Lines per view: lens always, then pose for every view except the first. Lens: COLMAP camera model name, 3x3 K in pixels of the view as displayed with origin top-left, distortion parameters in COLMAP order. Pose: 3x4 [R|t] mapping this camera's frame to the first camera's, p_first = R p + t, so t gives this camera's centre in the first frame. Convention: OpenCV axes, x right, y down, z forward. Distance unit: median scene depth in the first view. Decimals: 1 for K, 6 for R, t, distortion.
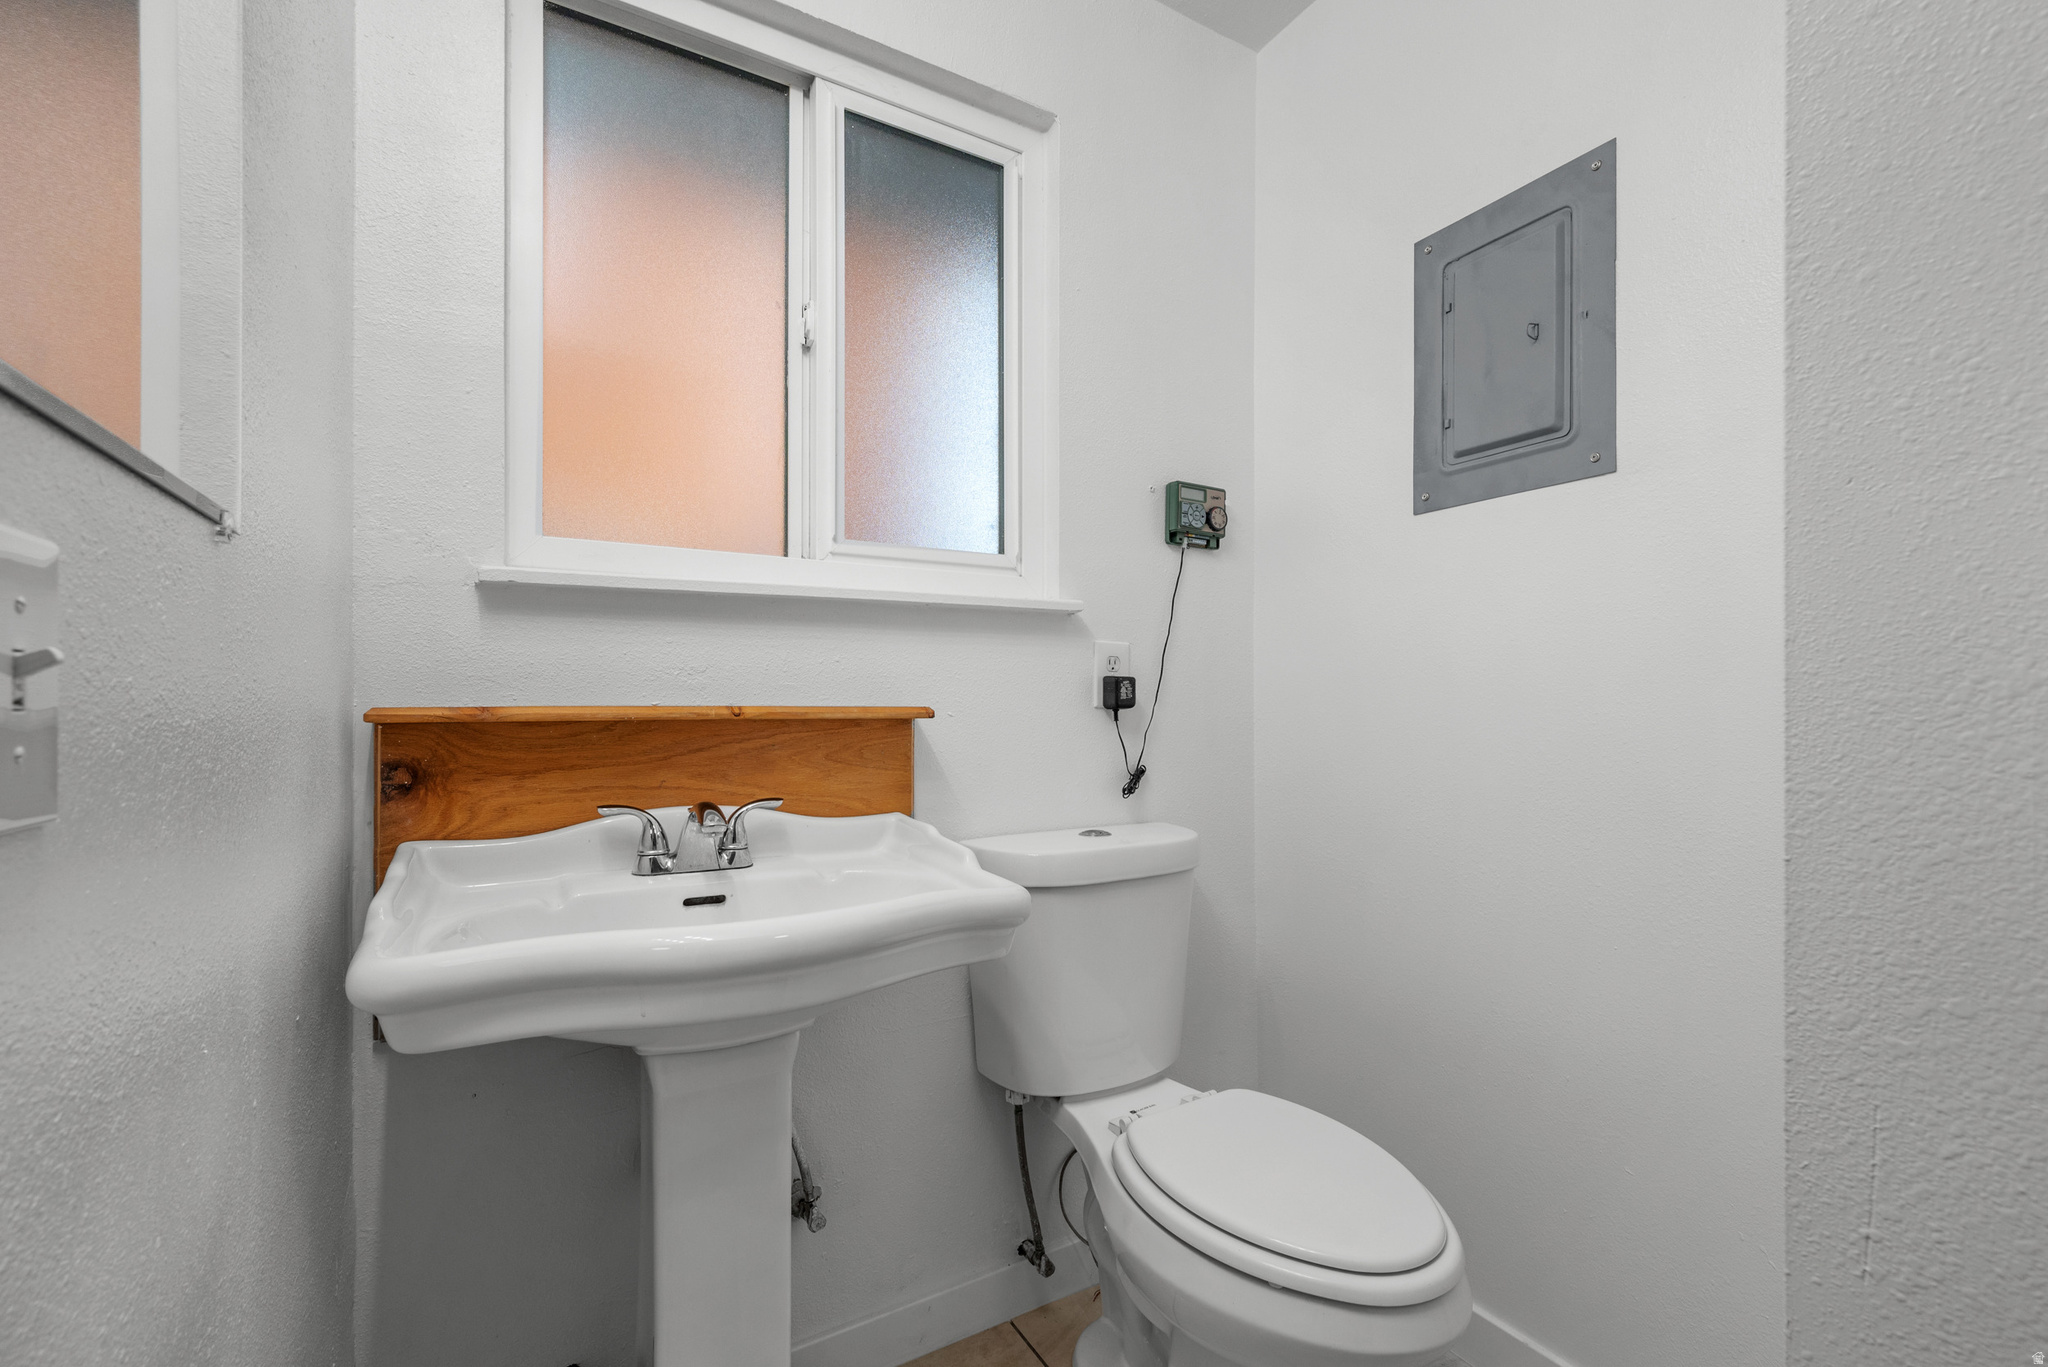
lens RADIAL K [[857.4, 0, 1025.1], [0, 857.4, 712.3], [0, 0, 1]] dist [-0.000162, -0.000124]
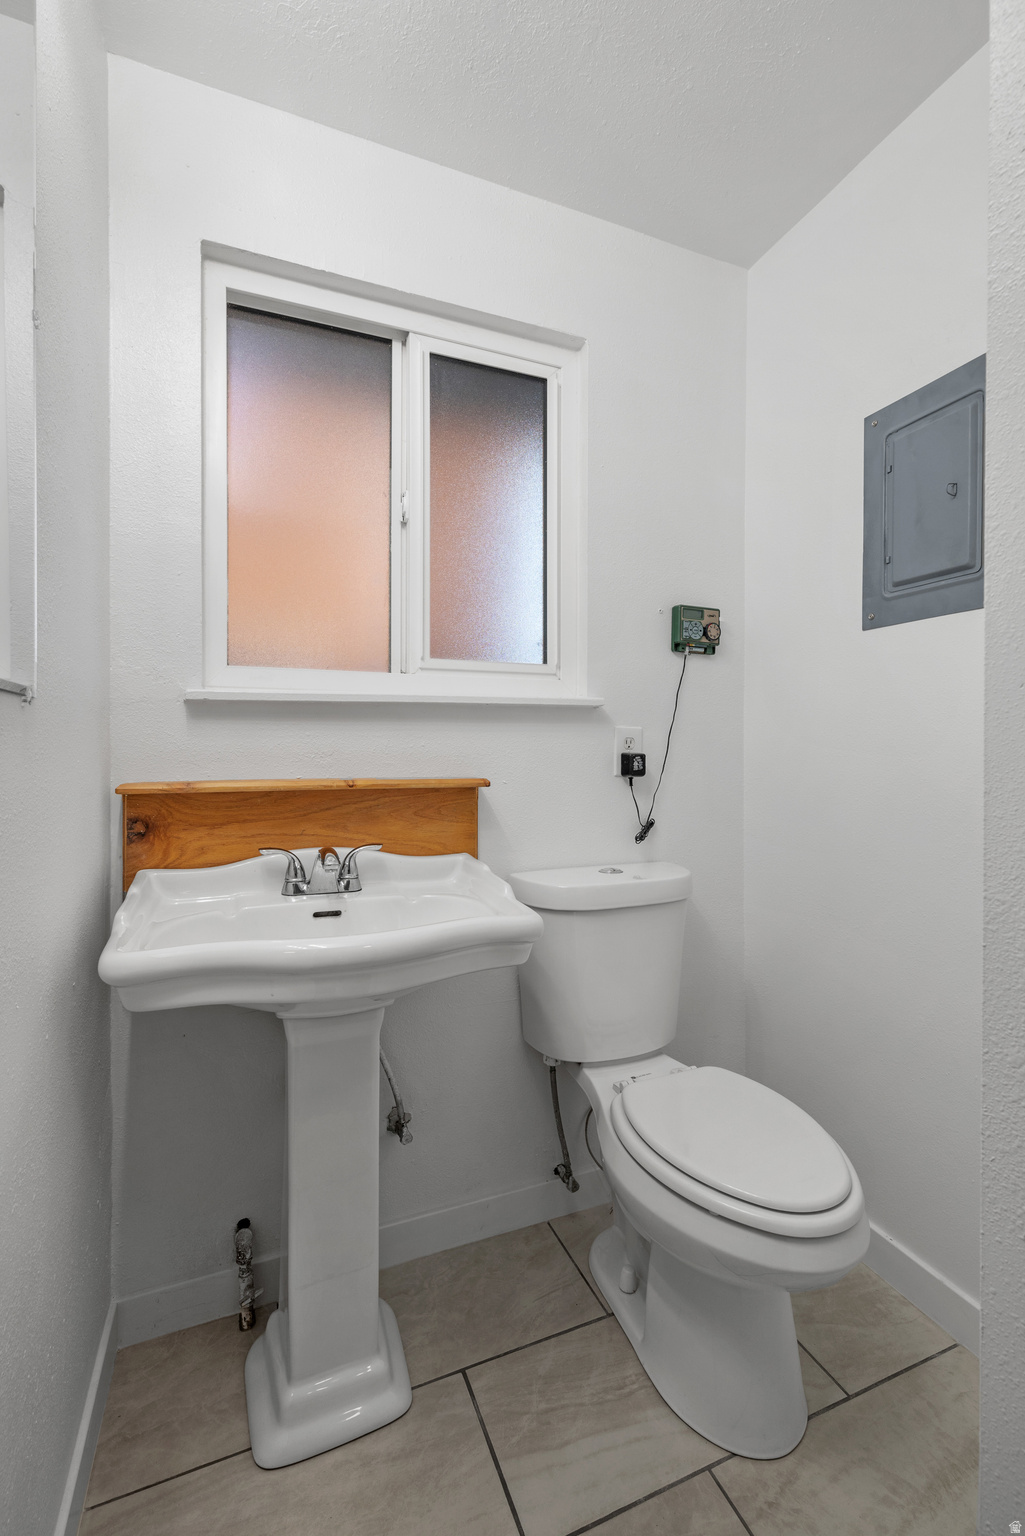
lens RADIAL K [[659.7, 0, 506.1], [0, 659.7, 764.0], [0, 0, 1]] dist [0.000434, 0.000013]
pose [[0.989322, 0.005128, -0.145657, 0.079138], [-0.003734, 0.999945, 0.009845, -0.042674], [0.145699, -0.009196, 0.989286, -0.062141]]
